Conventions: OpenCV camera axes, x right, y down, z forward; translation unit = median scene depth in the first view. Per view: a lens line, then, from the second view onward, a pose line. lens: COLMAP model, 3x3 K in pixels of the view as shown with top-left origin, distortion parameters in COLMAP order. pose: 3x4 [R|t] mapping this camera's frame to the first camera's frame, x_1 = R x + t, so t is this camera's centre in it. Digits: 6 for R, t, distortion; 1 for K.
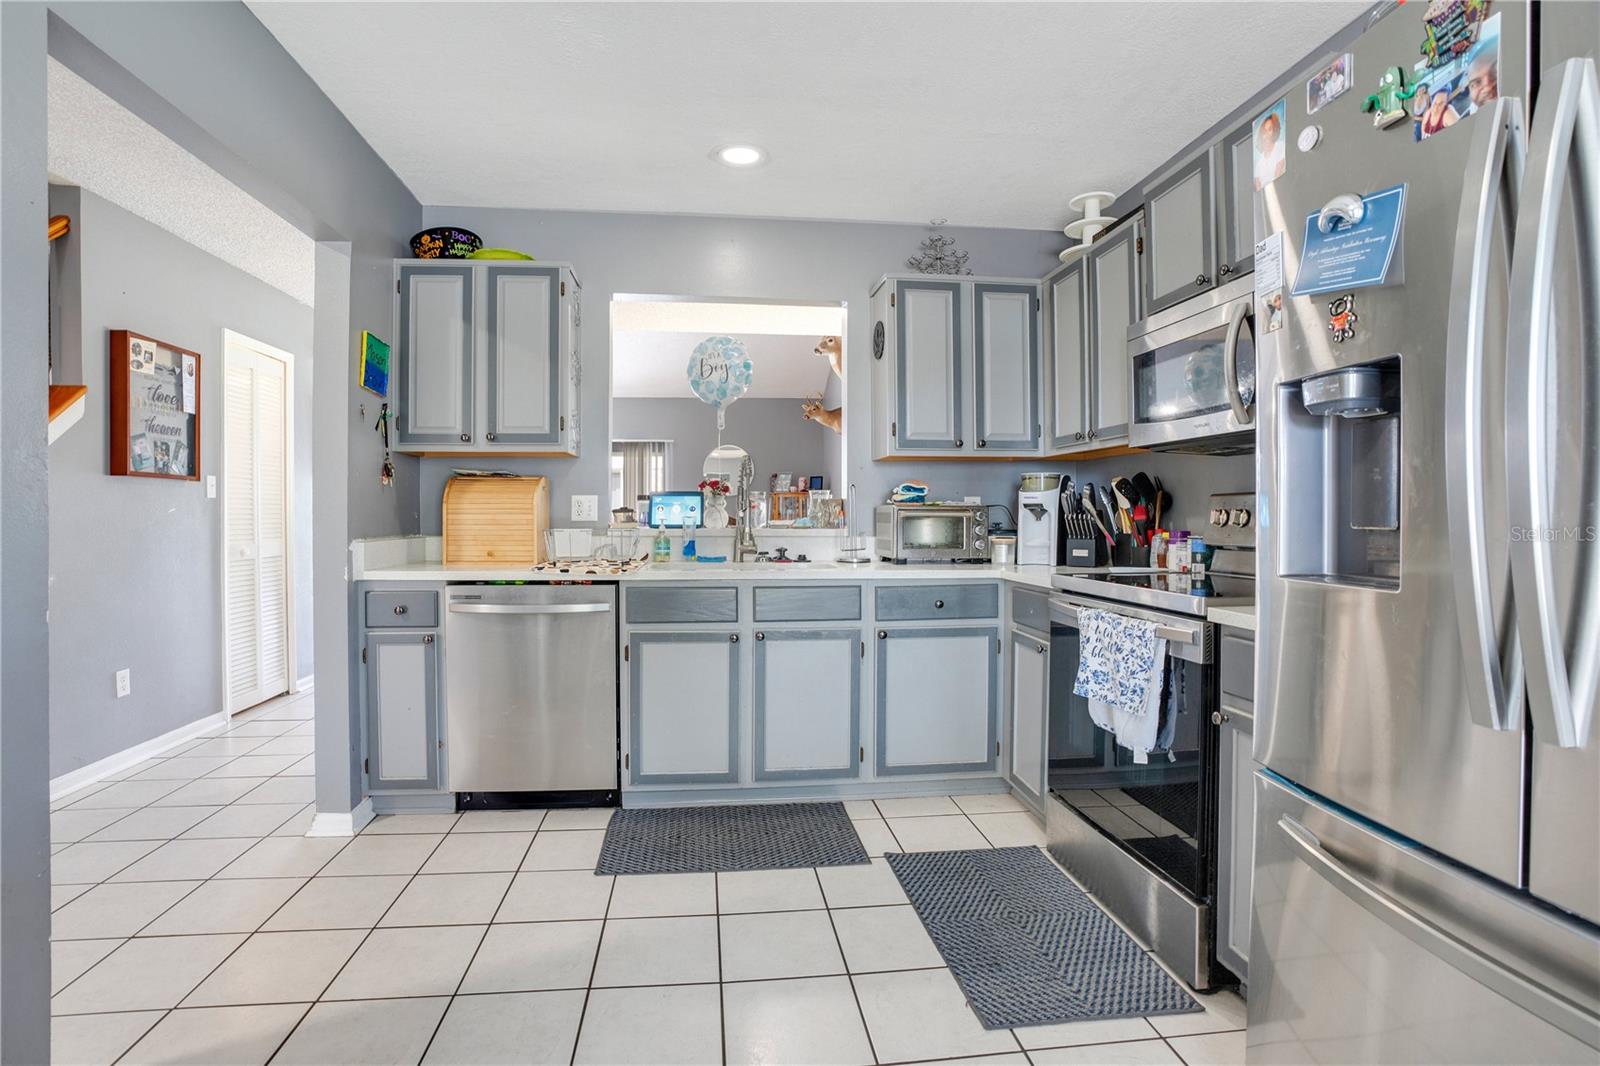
lens RADIAL K [[752.9, 0, 783.9], [0, 752.9, 522.3], [0, 0, 1]] dist [-0.078423, 0.031716]
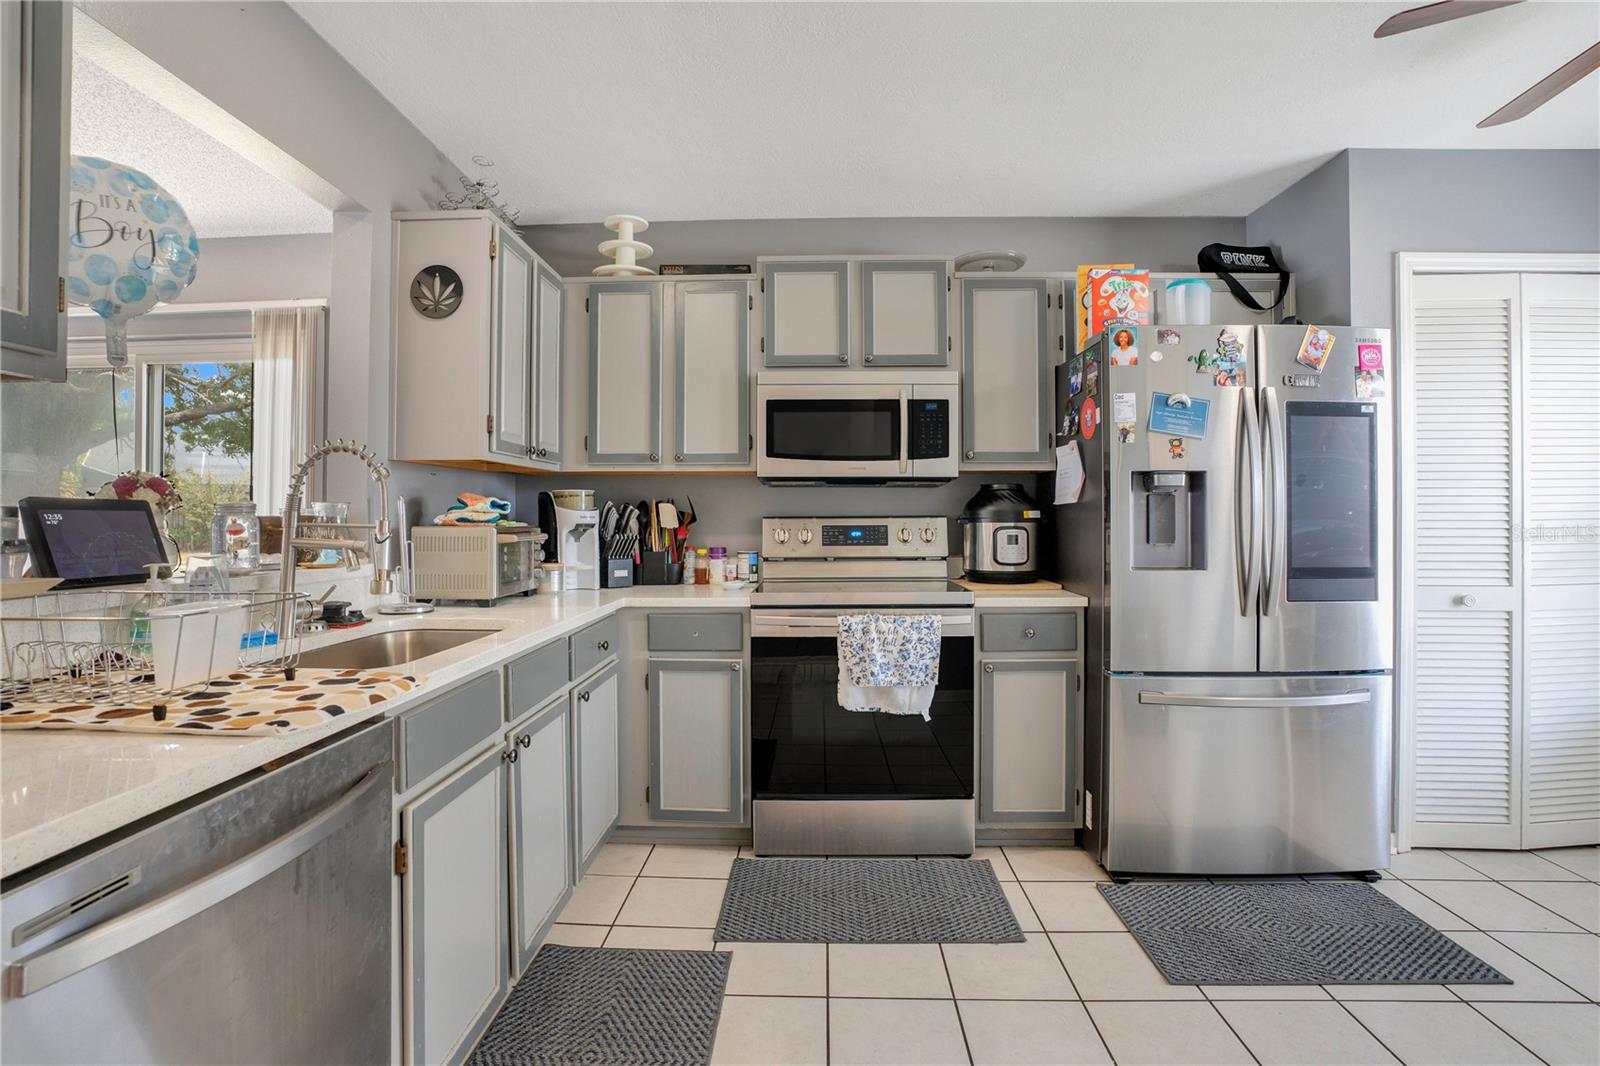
lens RADIAL K [[752.9, 0, 783.9], [0, 752.9, 522.3], [0, 0, 1]] dist [-0.078423, 0.031716]
pose [[0.153097, -0.004285, 0.988202, -0.693353], [0.011794, 0.999927, 0.002509, -0.033833], [-0.988141, 0.011271, 0.153136, 0.792887]]
